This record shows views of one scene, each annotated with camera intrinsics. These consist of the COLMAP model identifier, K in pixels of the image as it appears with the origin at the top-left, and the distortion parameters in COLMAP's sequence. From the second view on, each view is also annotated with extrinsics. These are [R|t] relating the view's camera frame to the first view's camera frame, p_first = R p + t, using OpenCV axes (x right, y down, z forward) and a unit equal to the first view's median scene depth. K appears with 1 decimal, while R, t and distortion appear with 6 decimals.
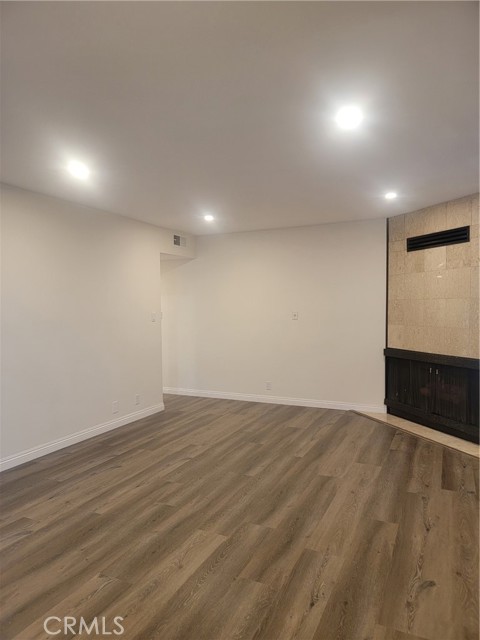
lens RADIAL K [[455.7, 0, 240.2], [0, 455.7, 320.1], [0, 0, 1]] dist [0.035257, 0.000164]
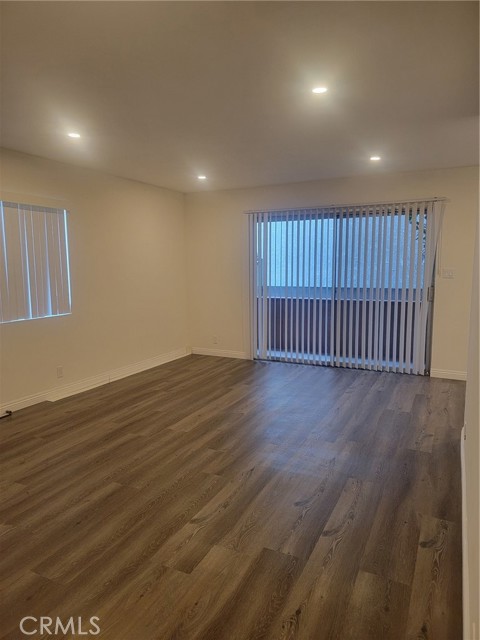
lens RADIAL K [[455.7, 0, 239.3], [0, 455.7, 320.8], [0, 0, 1]] dist [0.035257, 0.000164]
pose [[-0.999817, 0.009113, 0.016795, -0.267097], [0.011623, 0.987683, 0.156039, -0.072535], [-0.015166, 0.156206, -0.987608, 2.258095]]
